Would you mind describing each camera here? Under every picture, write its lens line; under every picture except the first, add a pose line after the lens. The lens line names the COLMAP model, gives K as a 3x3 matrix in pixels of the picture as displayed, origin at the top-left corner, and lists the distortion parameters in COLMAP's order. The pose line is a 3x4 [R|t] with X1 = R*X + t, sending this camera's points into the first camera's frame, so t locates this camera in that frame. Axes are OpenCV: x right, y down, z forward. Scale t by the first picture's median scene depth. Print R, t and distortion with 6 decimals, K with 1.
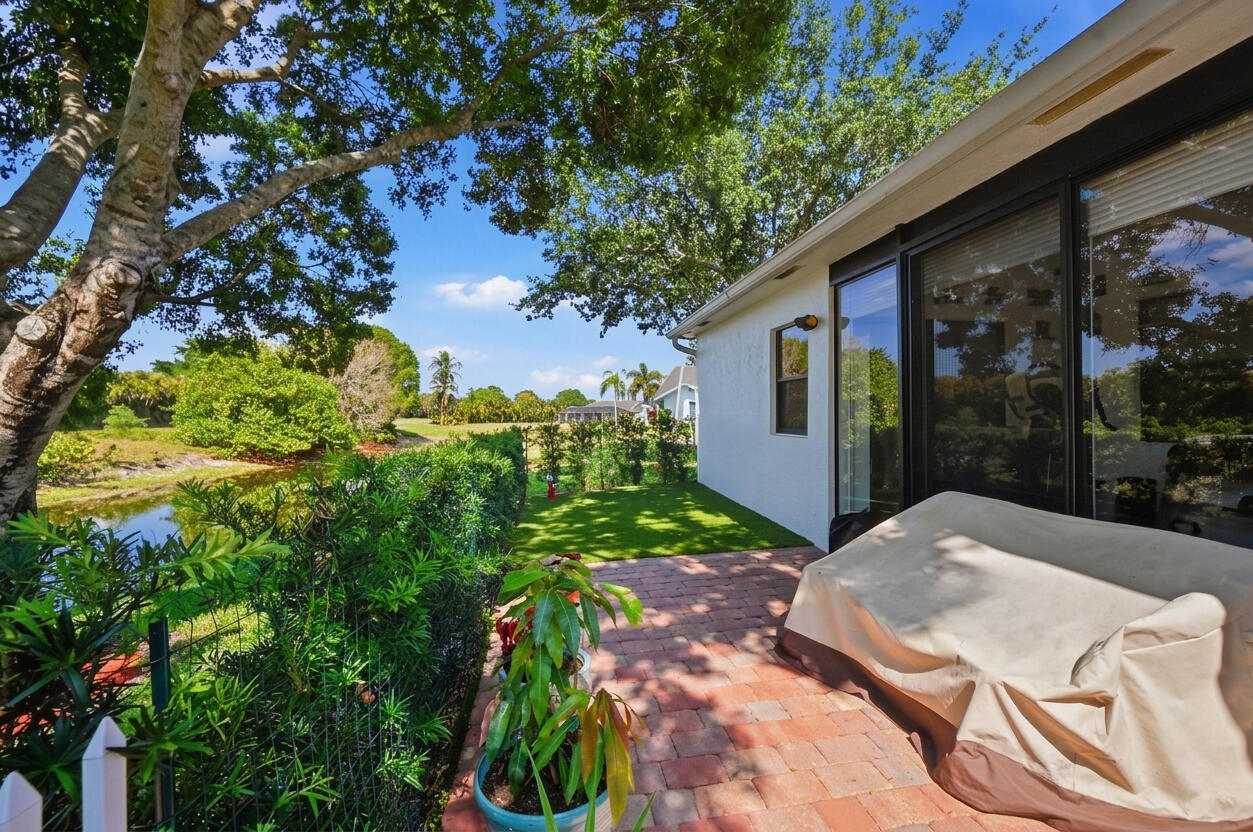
lens RADIAL K [[505.9, 0, 627.9], [0, 505.9, 411.9], [0, 0, 1]] dist [-0.004449, -0.000464]
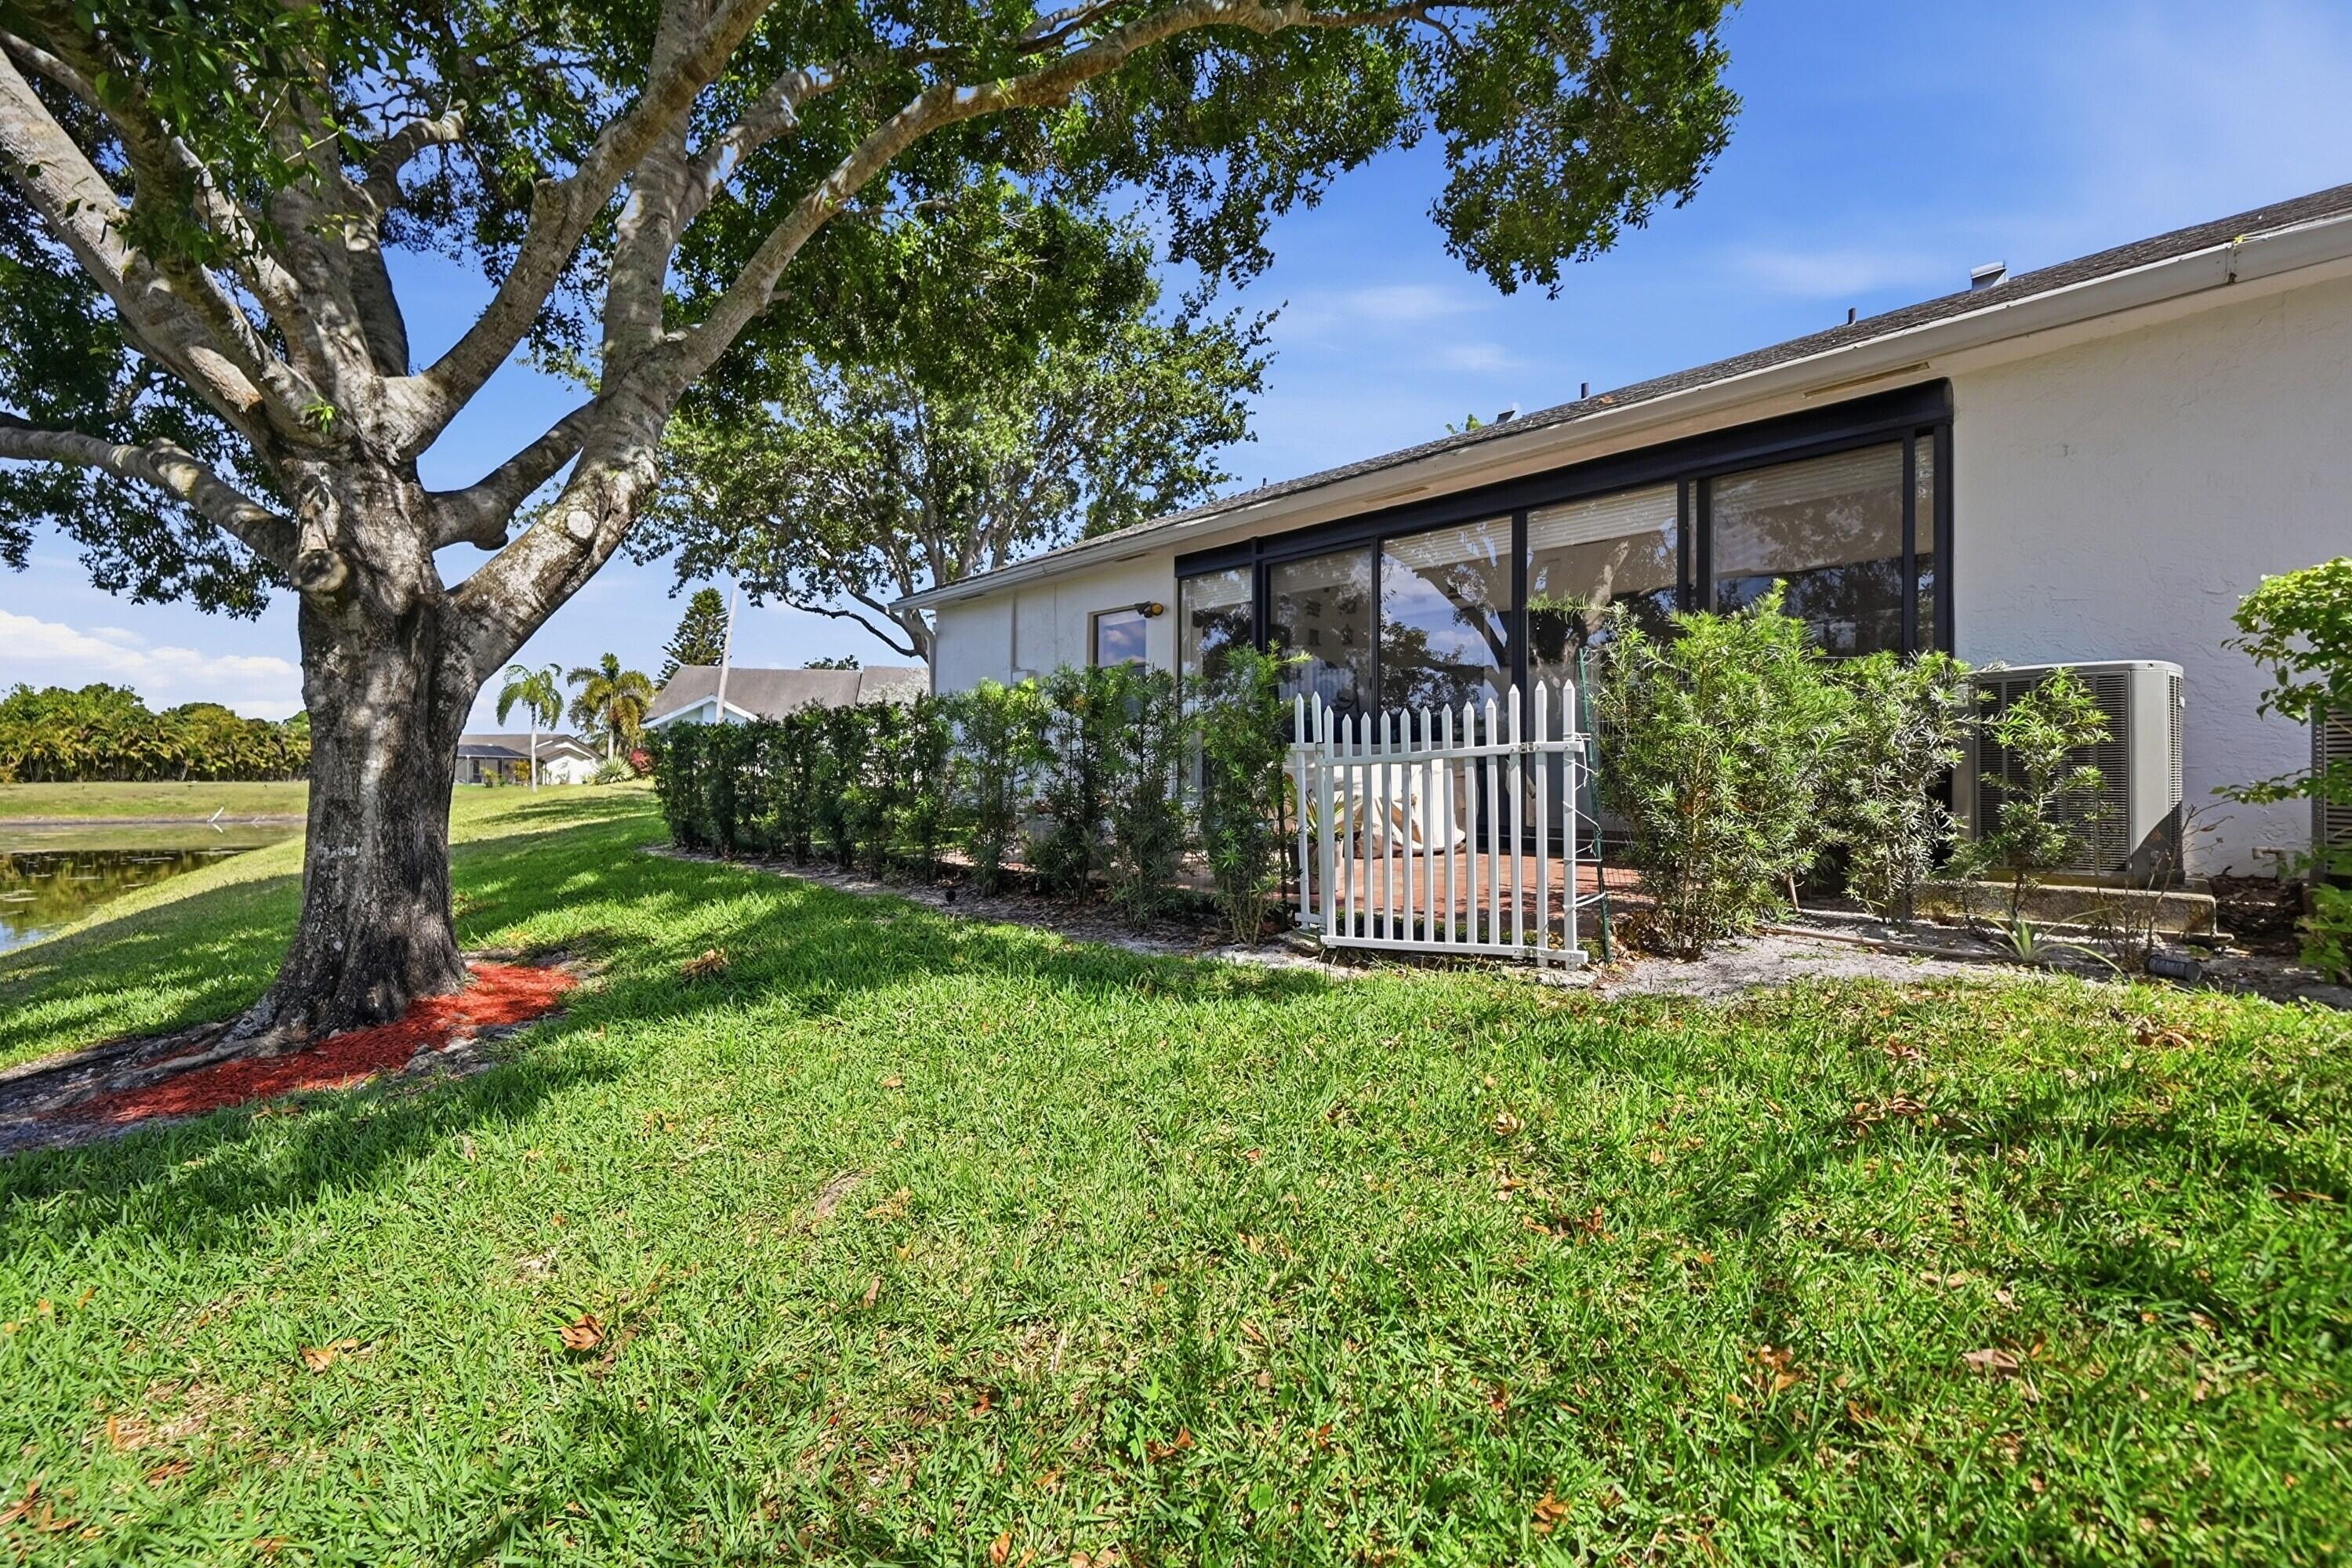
lens RADIAL K [[949.6, 0, 1175.7], [0, 949.6, 780.7], [0, 0, 1]] dist [-0.004449, -0.000464]
pose [[0.783787, -0.006988, 0.620990, -0.410864], [0.002660, 0.999965, 0.007895, 0.077530], [-0.621024, -0.004536, 0.783779, -0.266447]]
